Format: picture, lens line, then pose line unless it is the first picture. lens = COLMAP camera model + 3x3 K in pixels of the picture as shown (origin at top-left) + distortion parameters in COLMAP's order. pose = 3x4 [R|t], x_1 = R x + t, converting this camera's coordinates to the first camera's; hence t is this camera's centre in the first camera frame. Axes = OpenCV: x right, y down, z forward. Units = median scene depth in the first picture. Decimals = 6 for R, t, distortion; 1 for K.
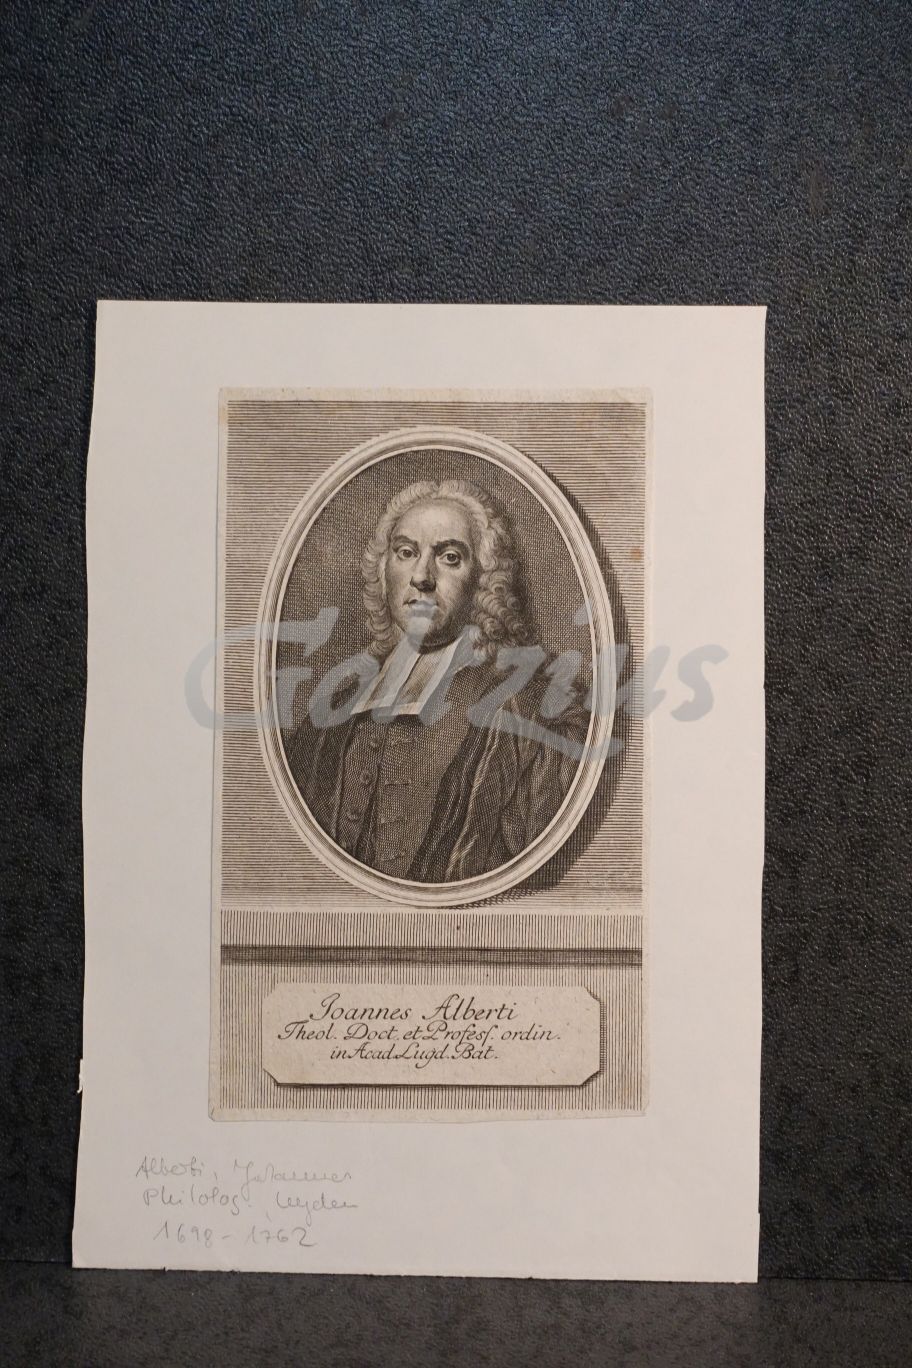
lens RADIAL K [[1889.2, 0, 450.8], [0, 1889.2, 658.5], [0, 0, 1]] dist [-0.025499, 0.000000]
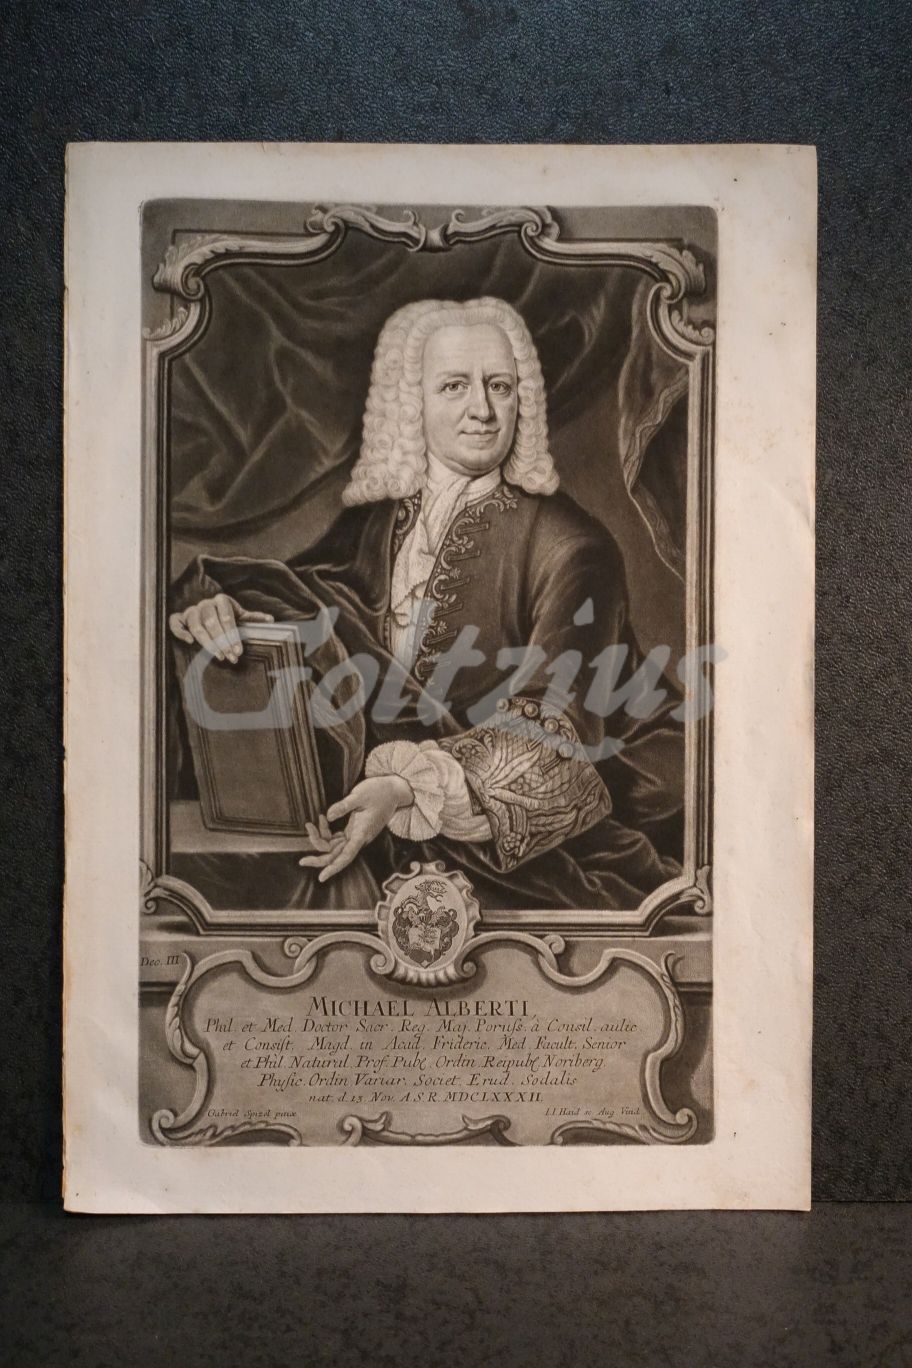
lens RADIAL K [[1889.2, 0, 447.9], [0, 1889.2, 688.0], [0, 0, 1]] dist [-0.025499, 0.000000]
pose [[0.998901, -0.015497, 0.044230, -0.136844], [0.014149, 0.999431, 0.030624, -0.144429], [-0.044680, -0.029965, 0.998552, -0.524258]]
